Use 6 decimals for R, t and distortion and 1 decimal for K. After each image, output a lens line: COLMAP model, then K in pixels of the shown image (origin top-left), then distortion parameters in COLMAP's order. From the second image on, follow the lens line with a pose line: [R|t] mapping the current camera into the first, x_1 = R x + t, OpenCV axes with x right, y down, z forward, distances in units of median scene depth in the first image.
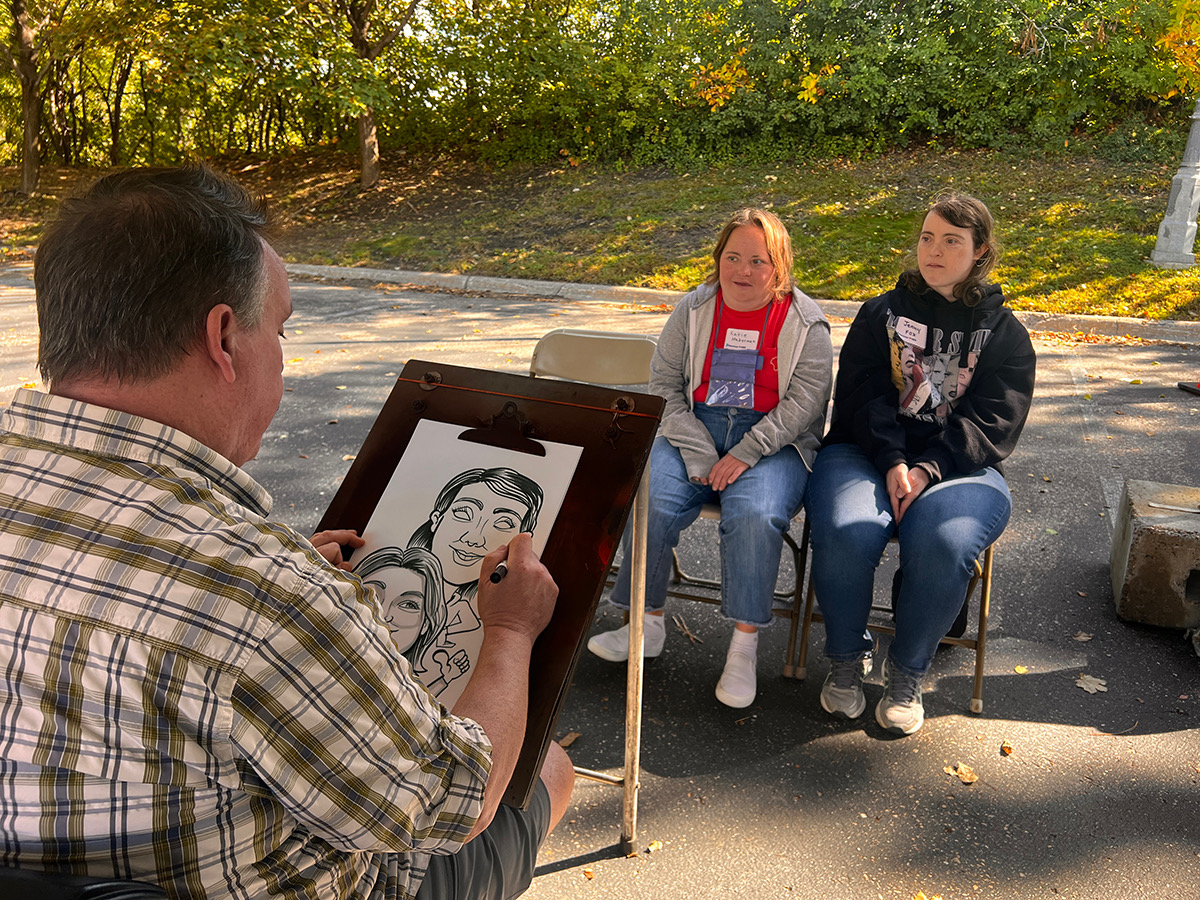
lens RADIAL K [[940.8, 0, 600.0], [0, 940.8, 450.0], [0, 0, 1]] dist [0.066952, -0.086480]
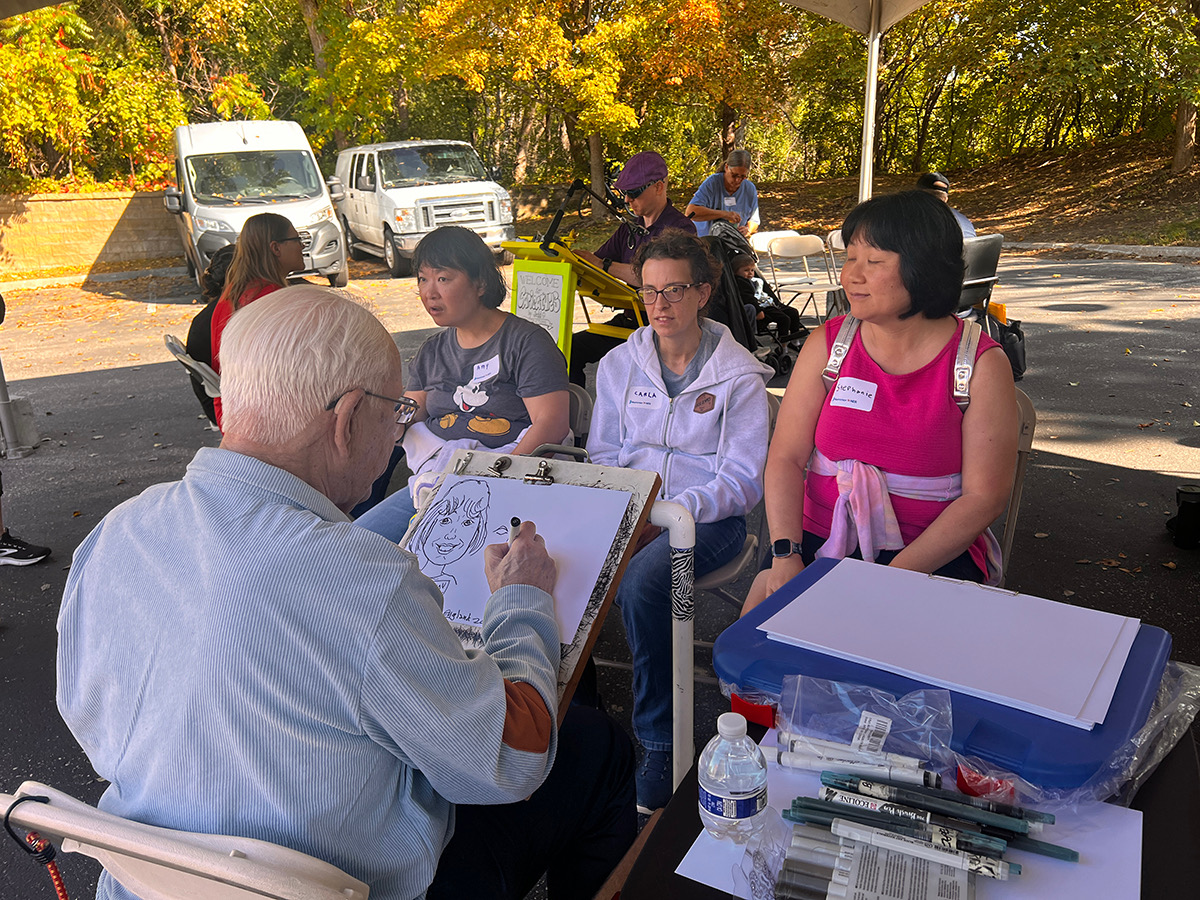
lens RADIAL K [[940.8, 0, 600.0], [0, 940.8, 450.0], [0, 0, 1]] dist [0.066952, -0.086480]
pose [[0.759968, 0.122710, -0.638272, -0.027228], [-0.124425, 0.991321, 0.042436, 0.053512], [0.637940, 0.047167, 0.768640, -0.173535]]
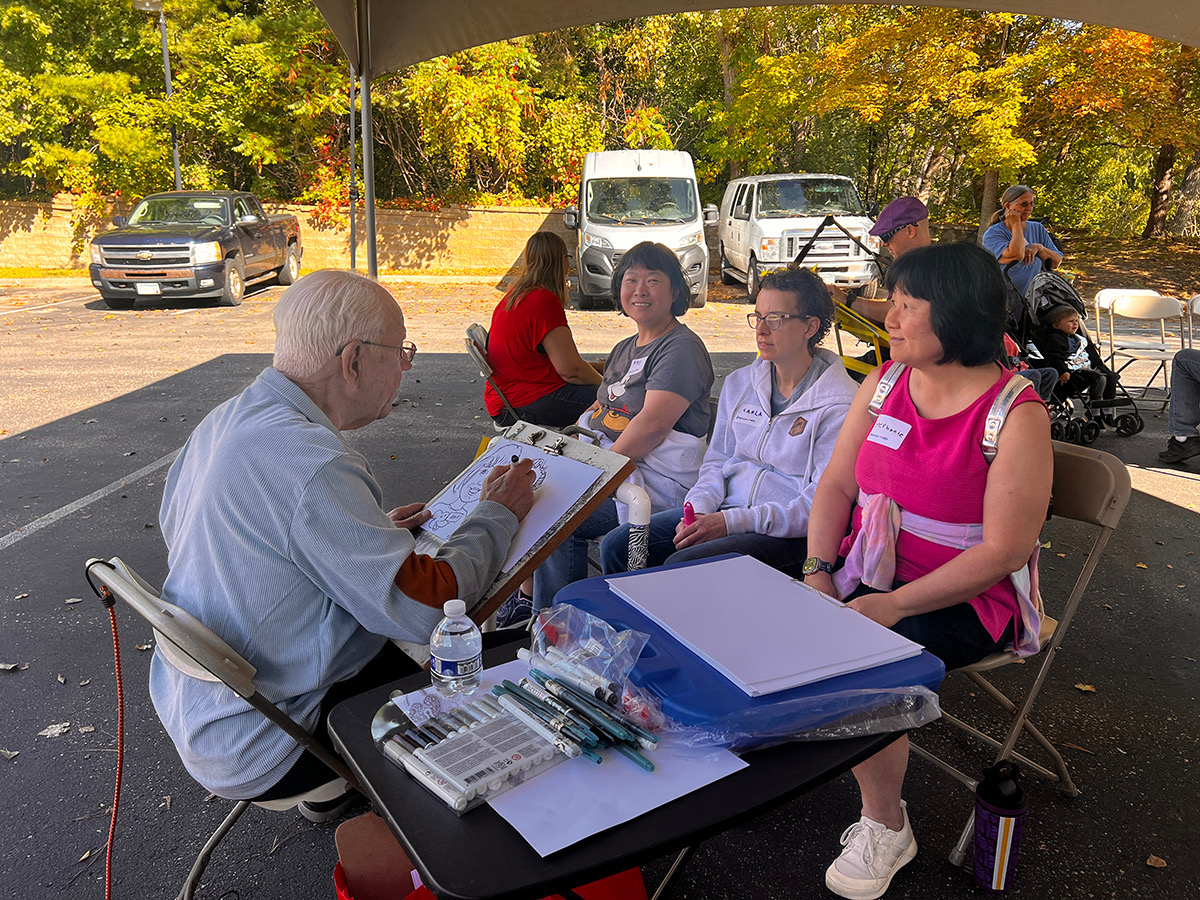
lens RADIAL K [[936.3, 0, 600.0], [0, 936.3, 450.0], [0, 0, 1]] dist [0.081516, -0.085023]
pose [[0.435367, 0.203066, -0.877051, 0.018543], [-0.266572, 0.959617, 0.089857, 0.048352], [0.859881, 0.194677, 0.471918, -0.150276]]
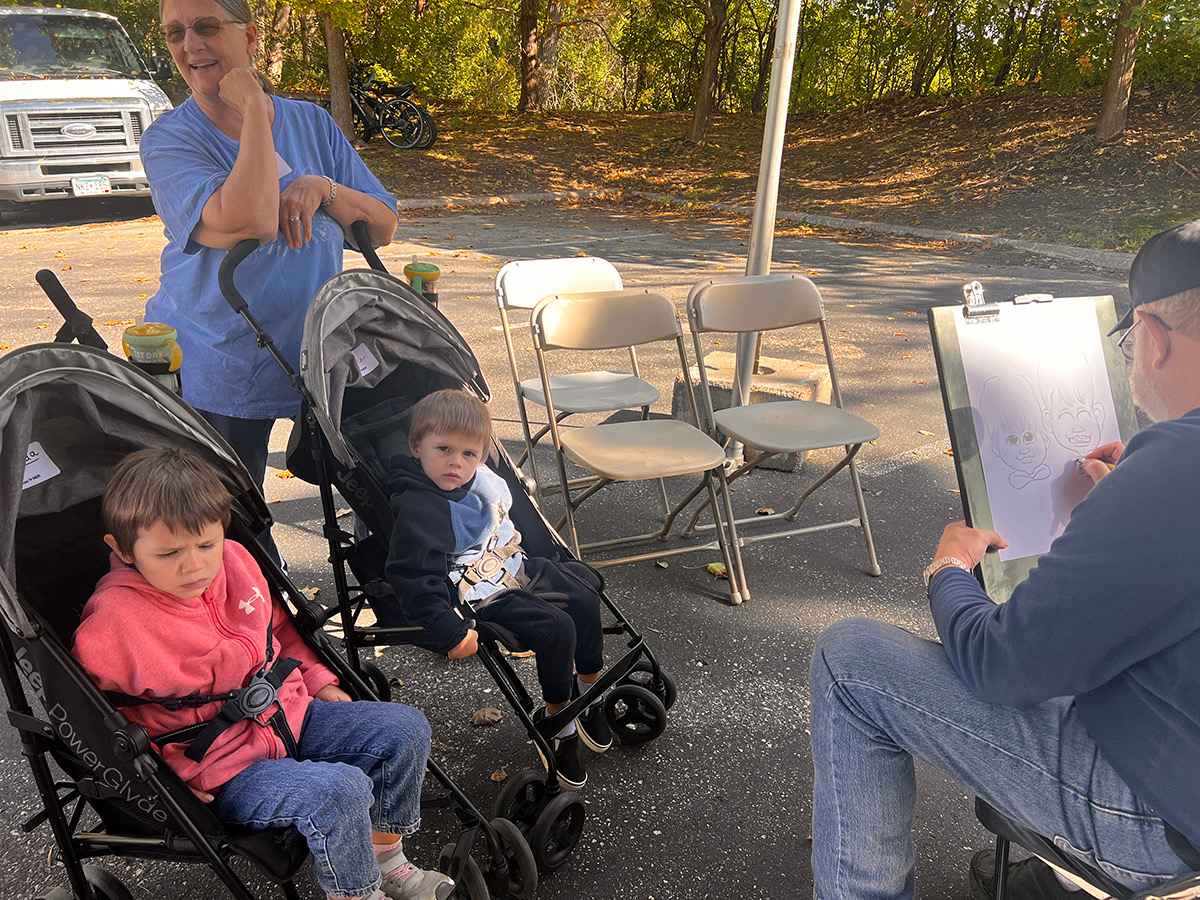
lens RADIAL K [[940.8, 0, 600.0], [0, 940.8, 450.0], [0, 0, 1]] dist [0.066952, -0.086480]
pose [[0.866560, 0.172977, -0.468138, -0.197511], [-0.146577, 0.984857, 0.092579, -0.040145], [0.477063, -0.011607, 0.878792, 0.118995]]
